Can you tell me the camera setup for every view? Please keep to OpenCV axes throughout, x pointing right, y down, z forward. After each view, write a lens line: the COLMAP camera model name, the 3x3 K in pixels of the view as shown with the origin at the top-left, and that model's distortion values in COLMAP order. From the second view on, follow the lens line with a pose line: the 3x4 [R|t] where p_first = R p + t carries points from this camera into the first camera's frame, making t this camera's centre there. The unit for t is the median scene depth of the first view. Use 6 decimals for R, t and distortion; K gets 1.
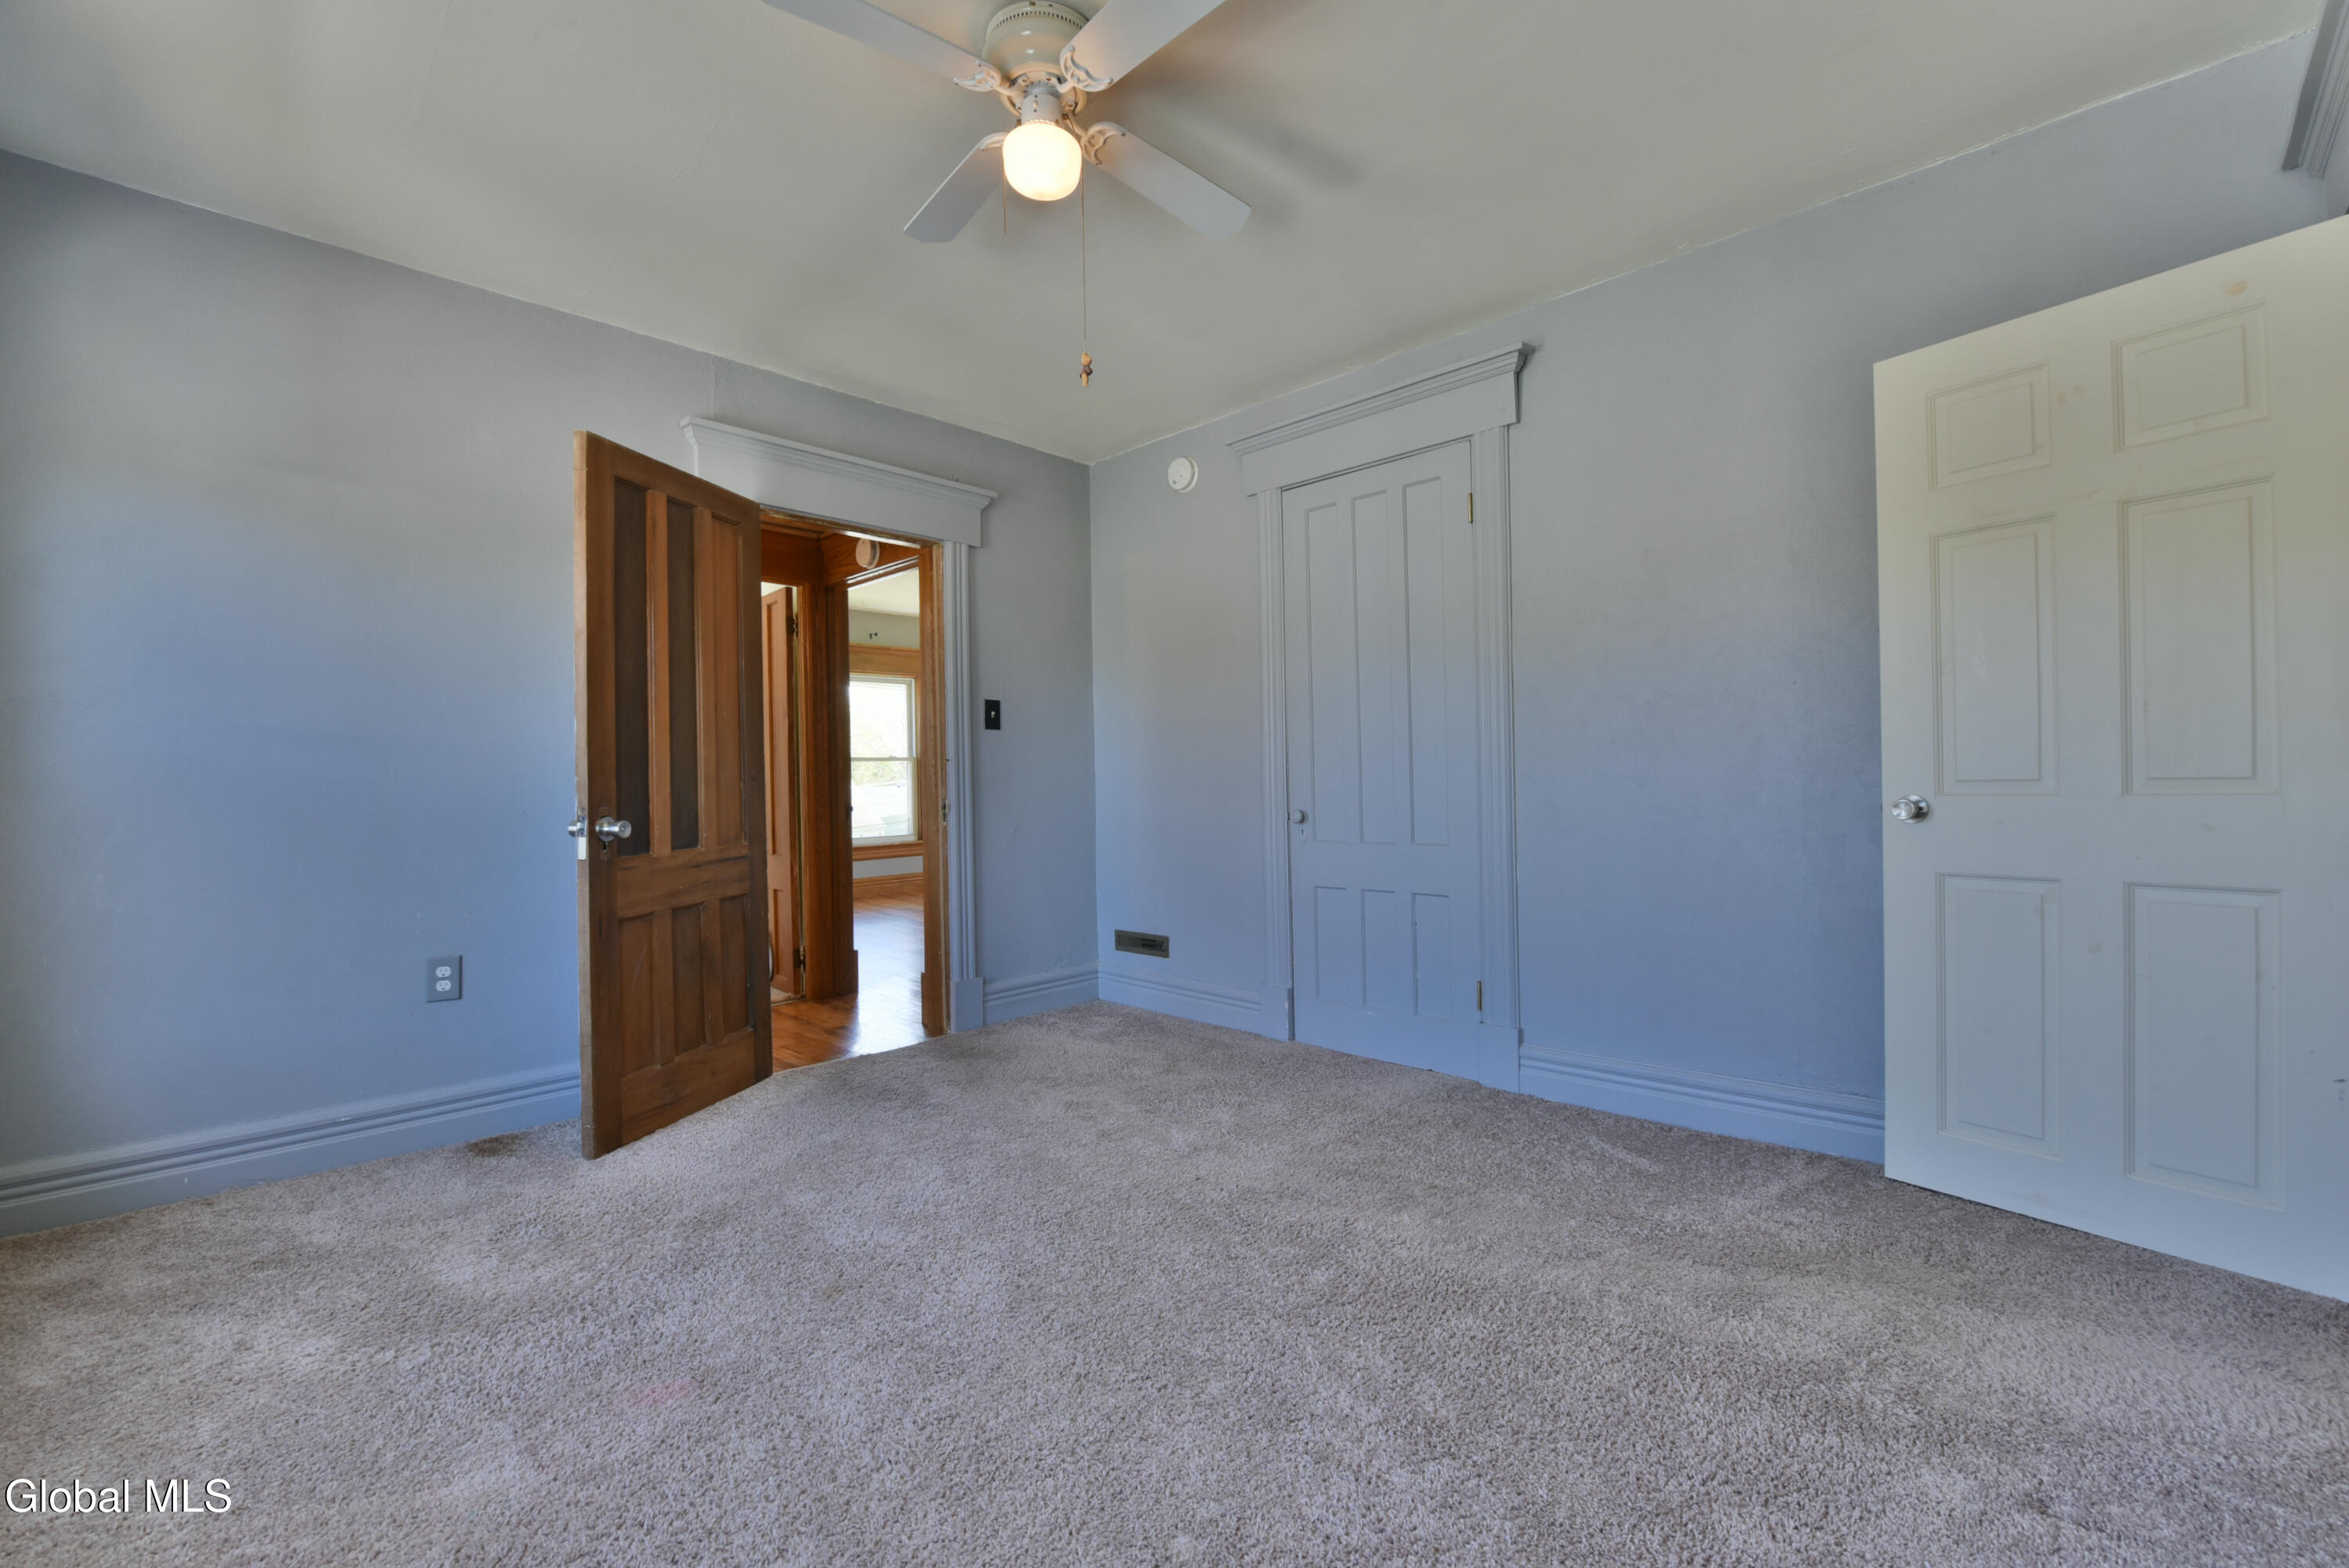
lens RADIAL K [[956.4, 0, 1175.2], [0, 956.4, 782.7], [0, 0, 1]] dist [-0.011159, -0.003917]
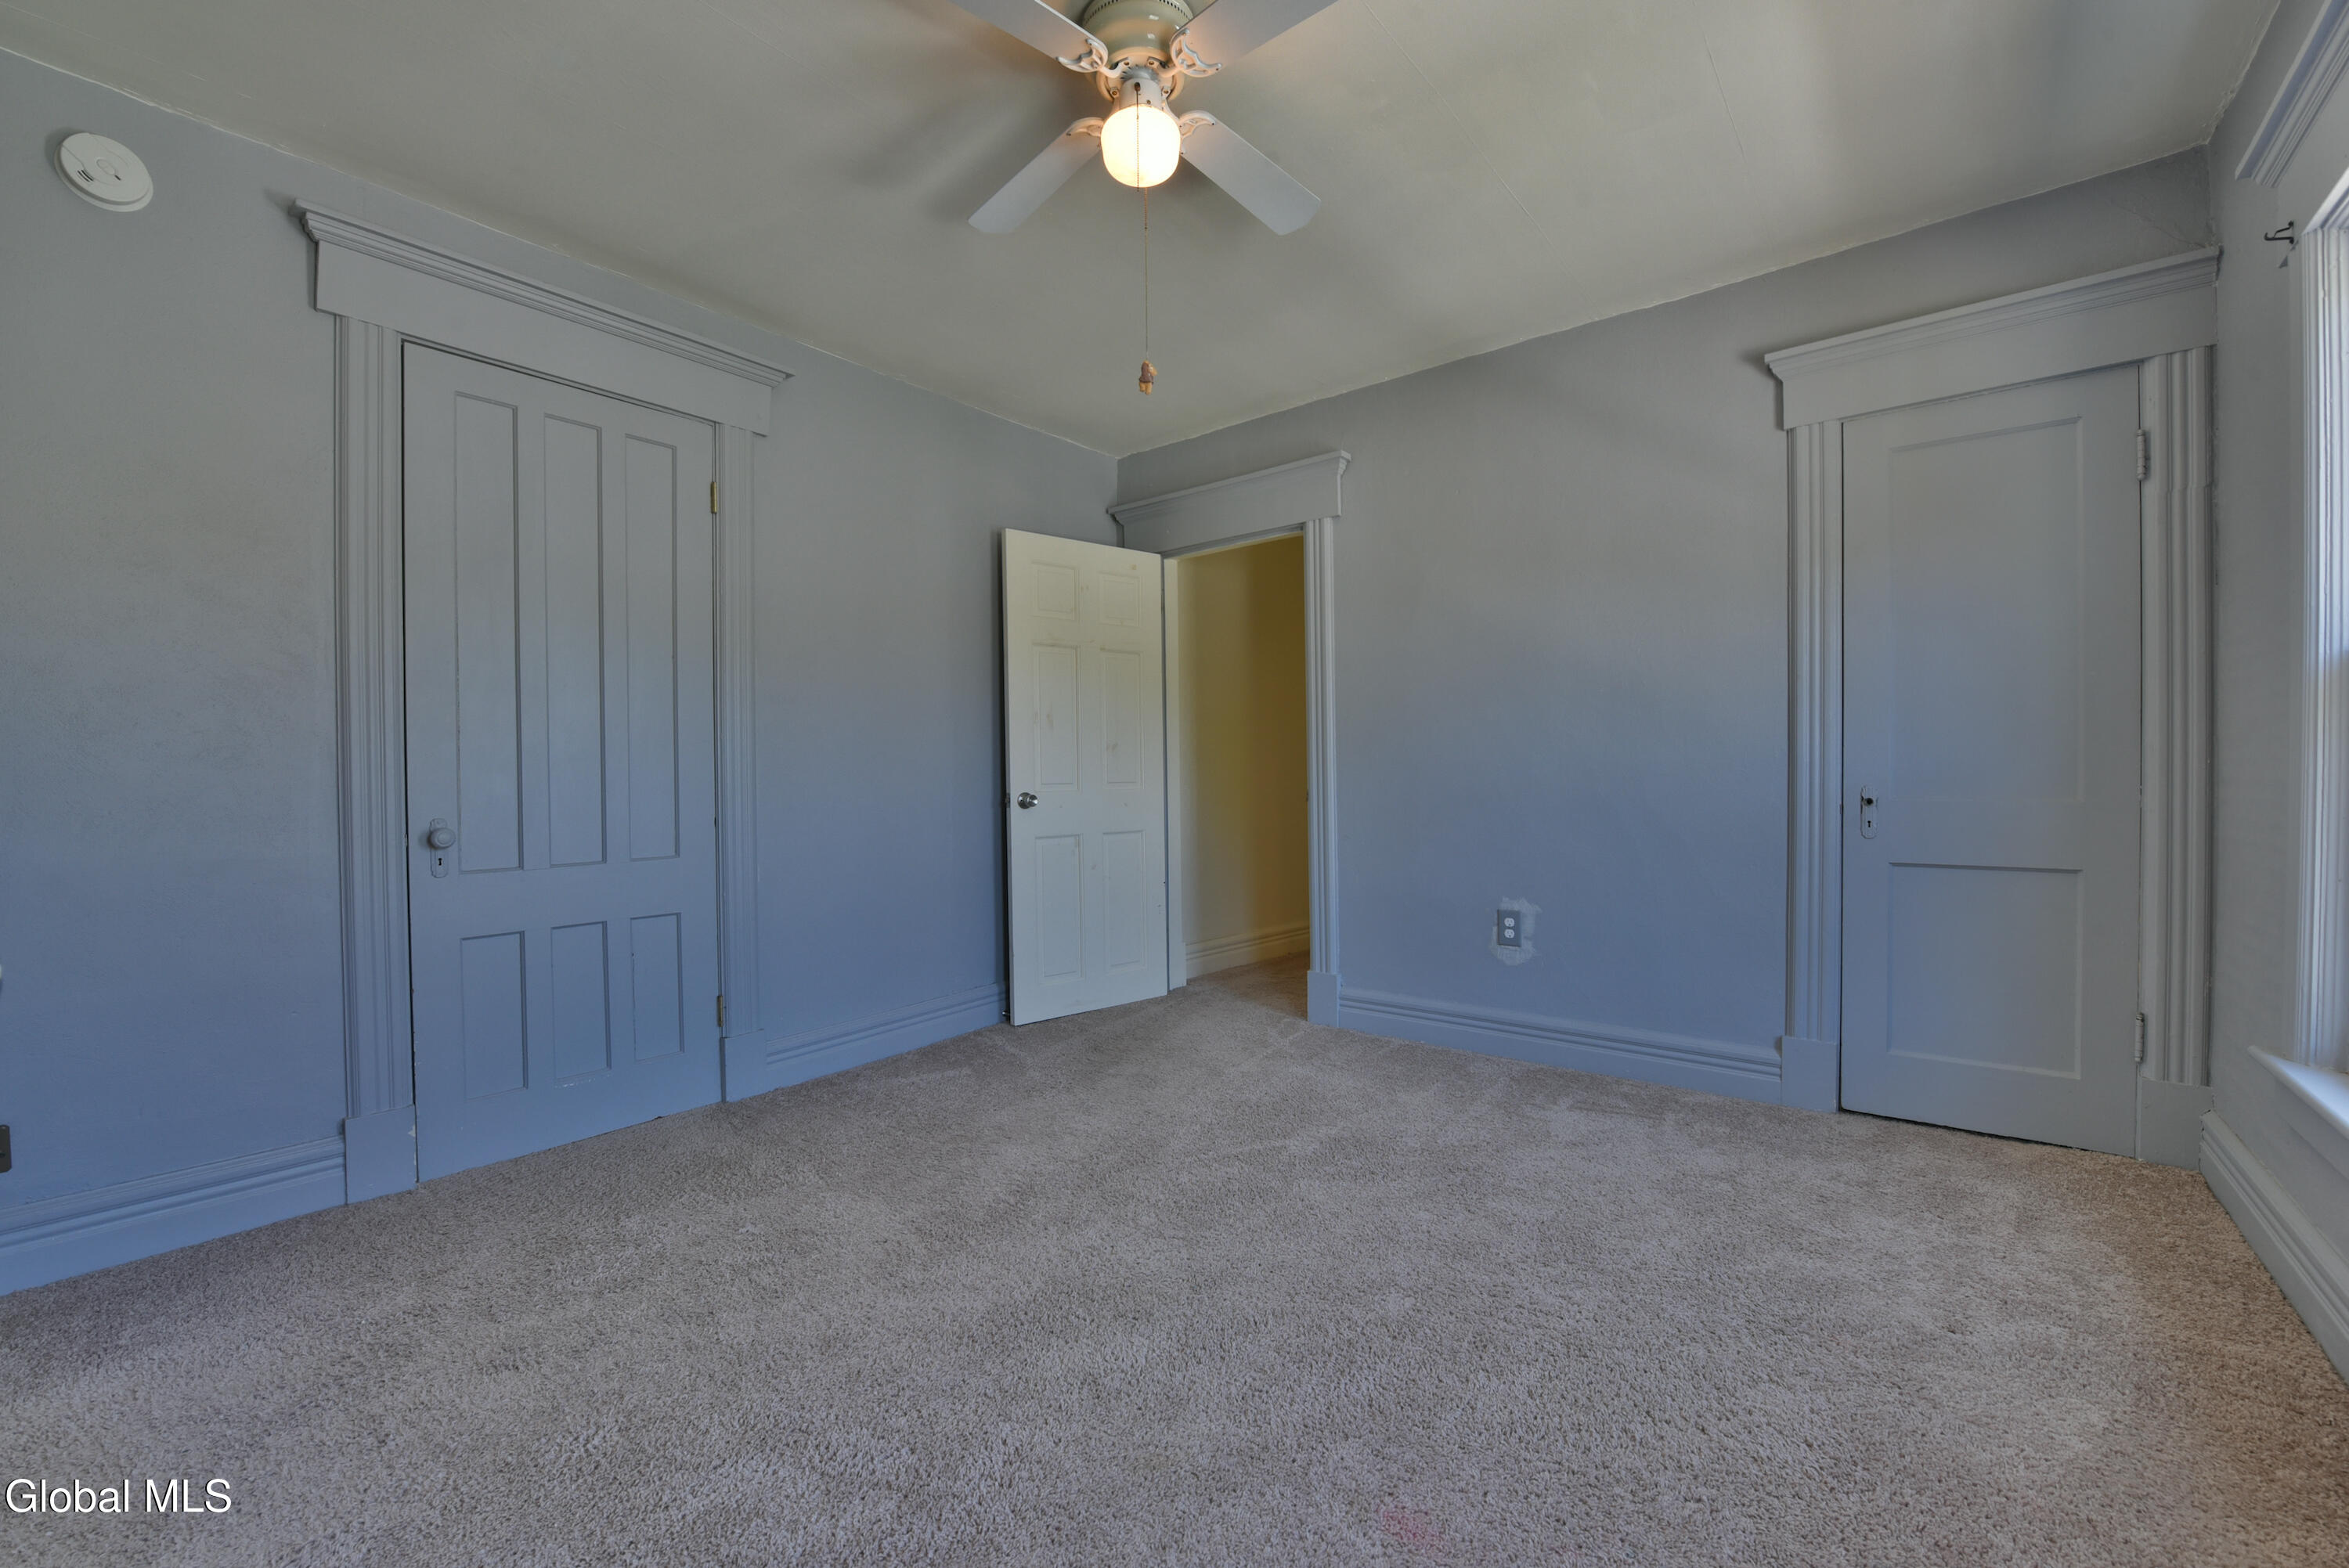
lens RADIAL K [[956.4, 0, 1174.4], [0, 956.4, 786.0], [0, 0, 1]] dist [-0.011159, -0.003917]
pose [[-0.099841, 0.009553, 0.994958, -0.845398], [0.015562, 0.999847, -0.008039, 0.017679], [-0.994882, 0.014681, -0.099974, 0.806907]]
